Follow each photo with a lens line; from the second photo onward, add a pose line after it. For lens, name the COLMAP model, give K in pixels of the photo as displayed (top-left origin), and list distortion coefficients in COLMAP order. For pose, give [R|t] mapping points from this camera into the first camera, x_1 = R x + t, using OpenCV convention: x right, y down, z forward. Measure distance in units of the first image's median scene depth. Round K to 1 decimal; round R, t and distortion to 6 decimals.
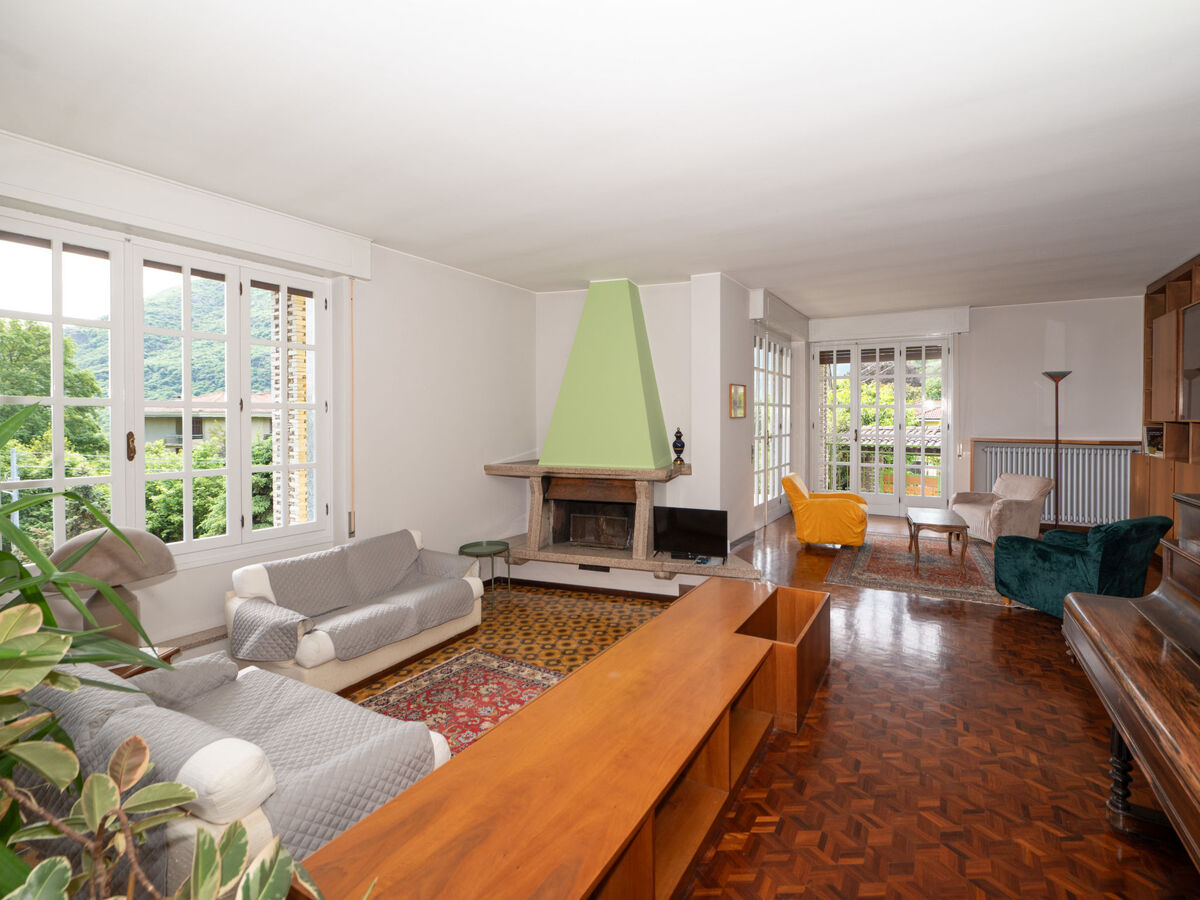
lens RADIAL K [[550.7, 0, 603.2], [0, 550.7, 438.1], [0, 0, 1]] dist [-0.005051, -0.000711]
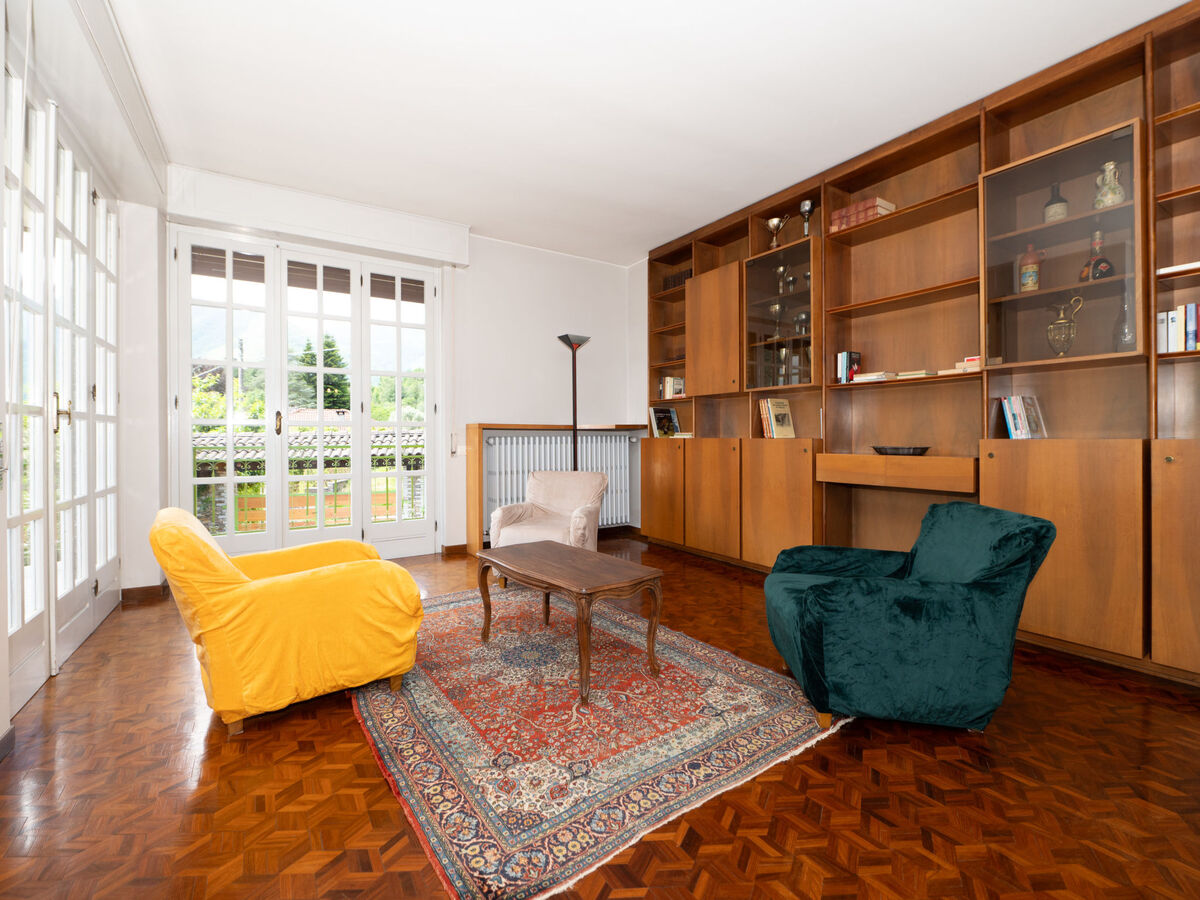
lens RADIAL K [[525.9, 0, 632.0], [0, 525.9, 448.9], [0, 0, 1]] dist [-0.002932, -0.000390]
pose [[0.399737, -0.022861, 0.916345, 0.141071], [0.034789, 0.999347, 0.009756, 0.028301], [-0.915970, 0.027978, 0.400271, 0.525418]]
